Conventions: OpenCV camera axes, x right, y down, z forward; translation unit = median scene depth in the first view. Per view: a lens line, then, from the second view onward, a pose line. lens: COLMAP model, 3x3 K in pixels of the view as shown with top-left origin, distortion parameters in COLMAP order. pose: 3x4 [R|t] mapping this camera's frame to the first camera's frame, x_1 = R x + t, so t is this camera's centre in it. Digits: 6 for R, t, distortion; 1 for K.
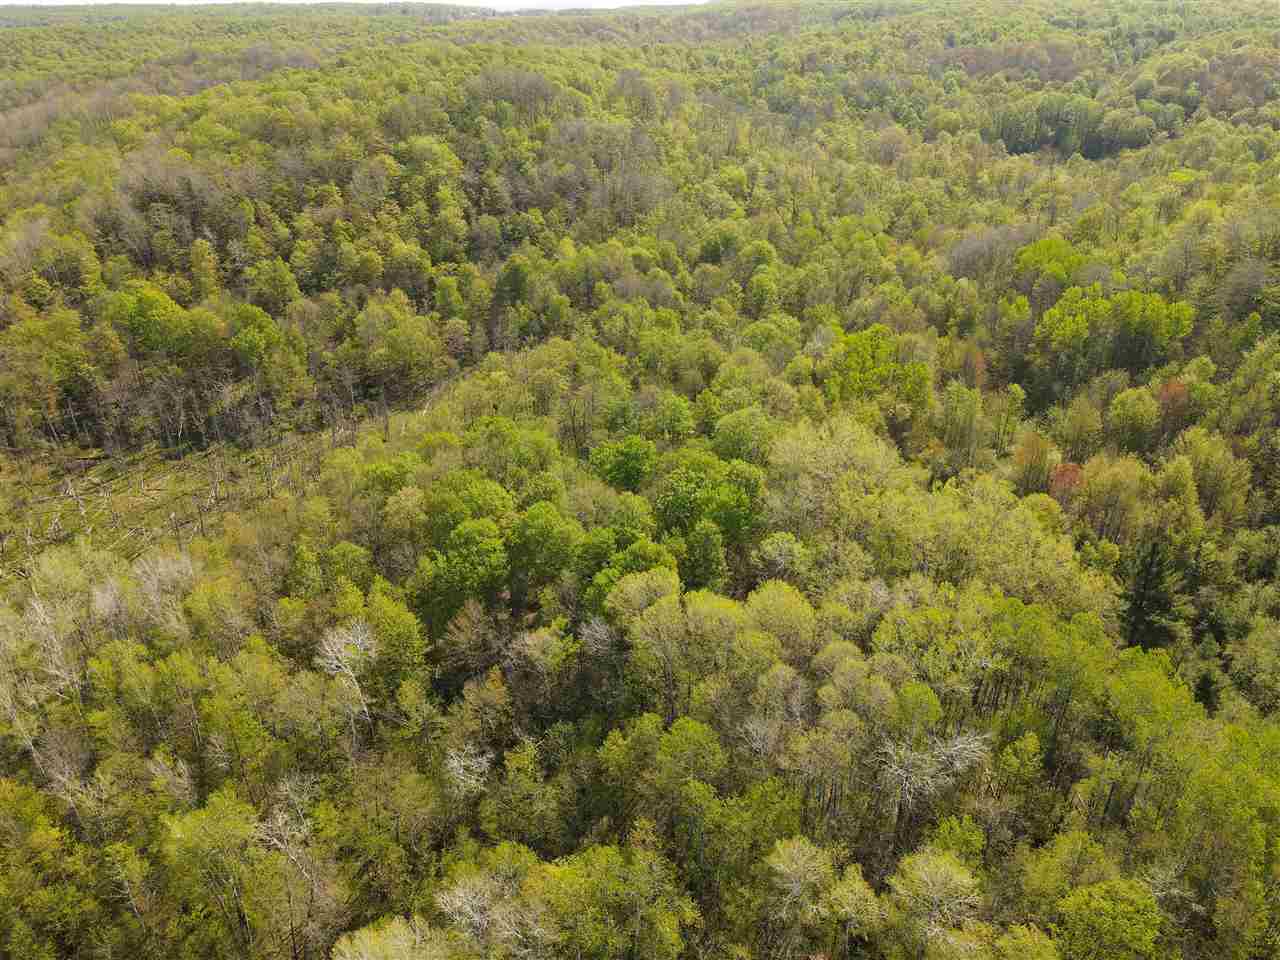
lens RADIAL K [[954.6, 0, 622.2], [0, 954.6, 463.2], [0, 0, 1]] dist [0.012542, 0.006269]
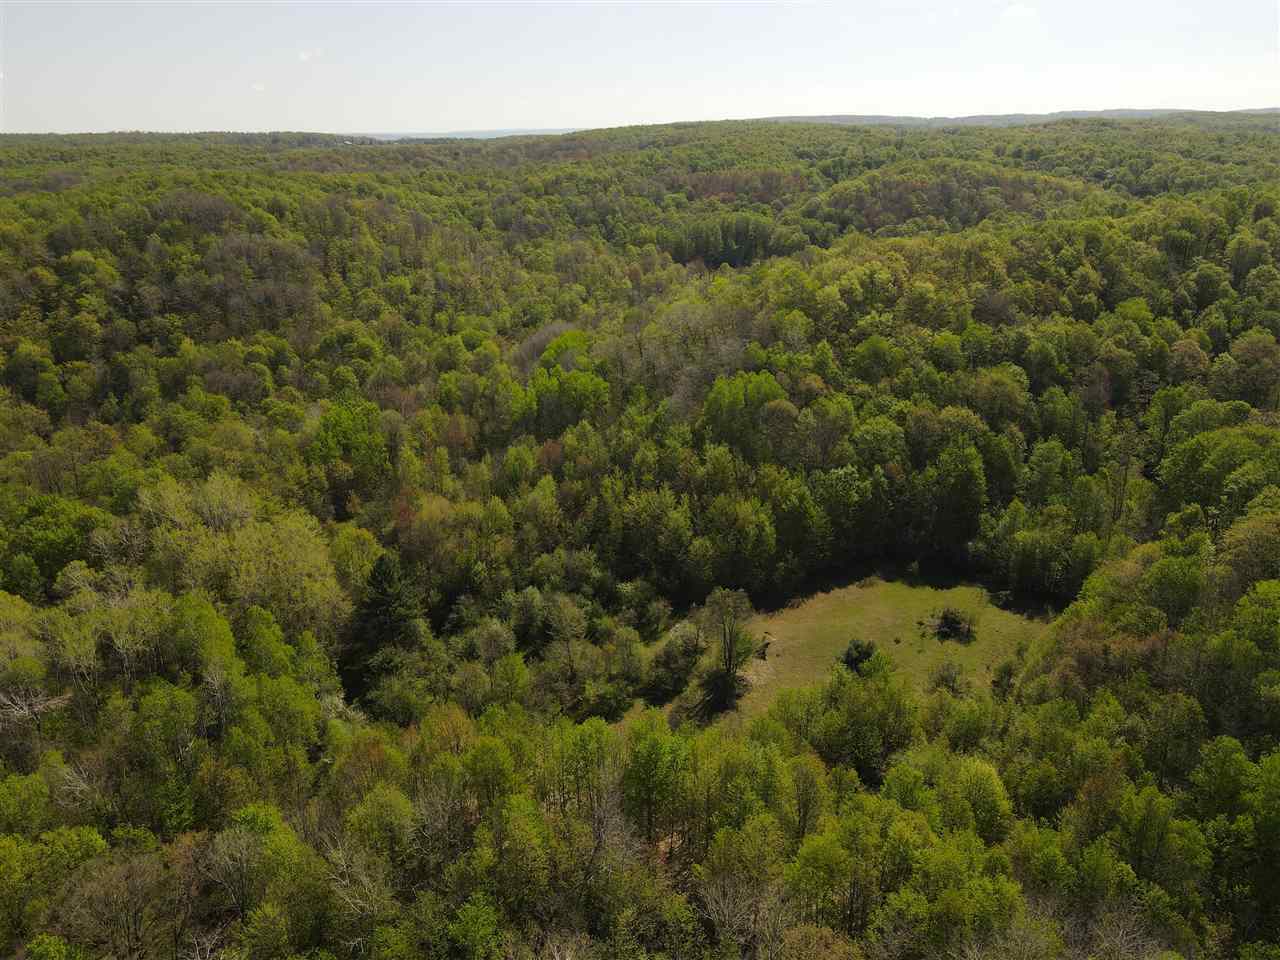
lens RADIAL K [[954.6, 0, 626.0], [0, 954.6, 448.6], [0, 0, 1]] dist [0.012542, 0.006269]
pose [[0.996275, -0.024881, 0.082565, 0.346240], [0.035255, 0.991318, -0.126670, 0.049872], [-0.078697, 0.129109, 0.988503, -0.122043]]
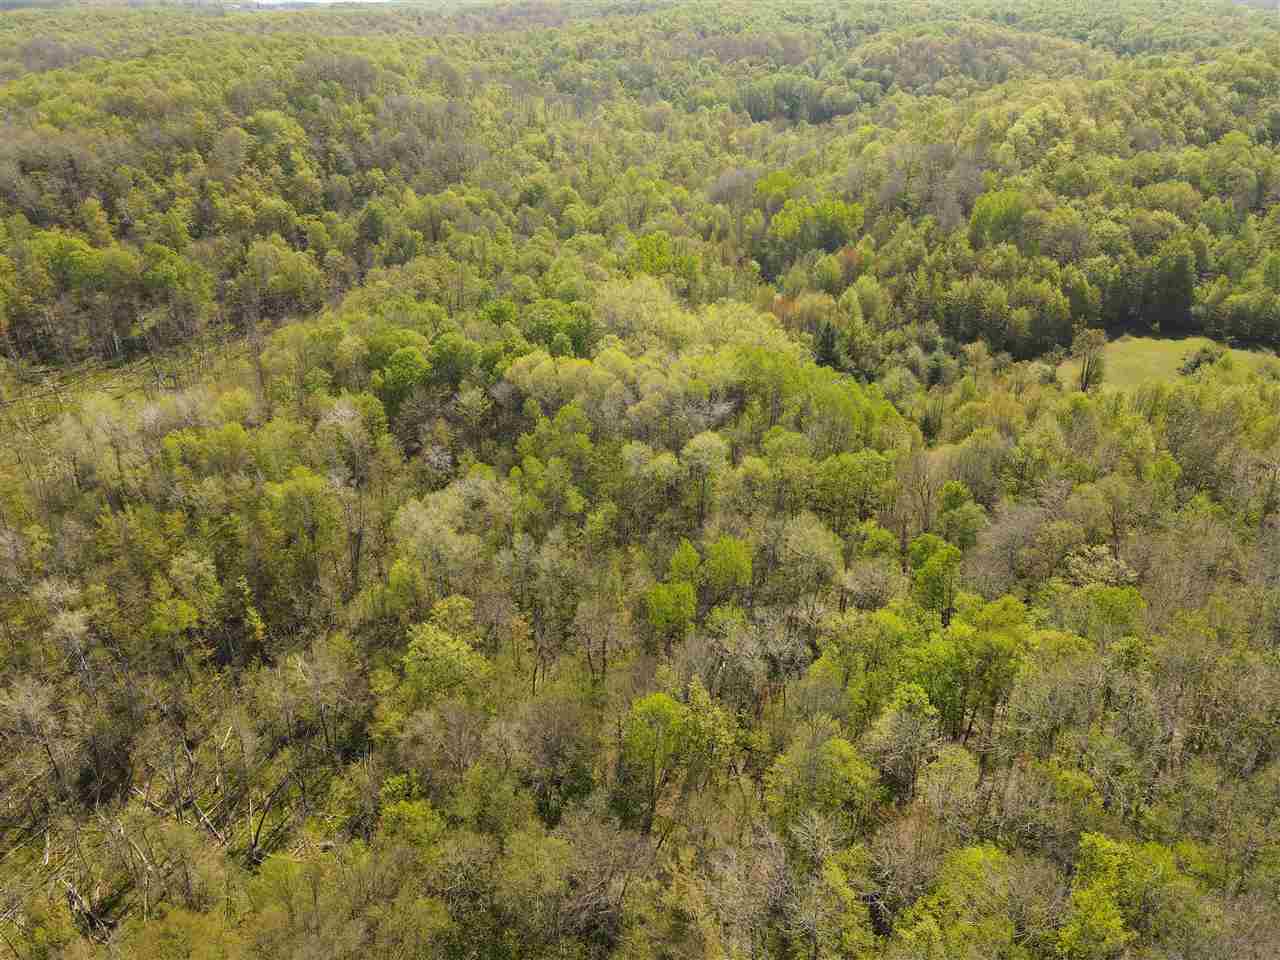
lens RADIAL K [[954.6, 0, 635.8], [0, 954.6, 469.9], [0, 0, 1]] dist [0.012542, 0.006269]
pose [[0.973342, -0.097070, 0.207804, -0.063461], [0.095122, 0.995277, 0.019372, 0.121759], [-0.208703, 0.000912, 0.977979, -0.250621]]
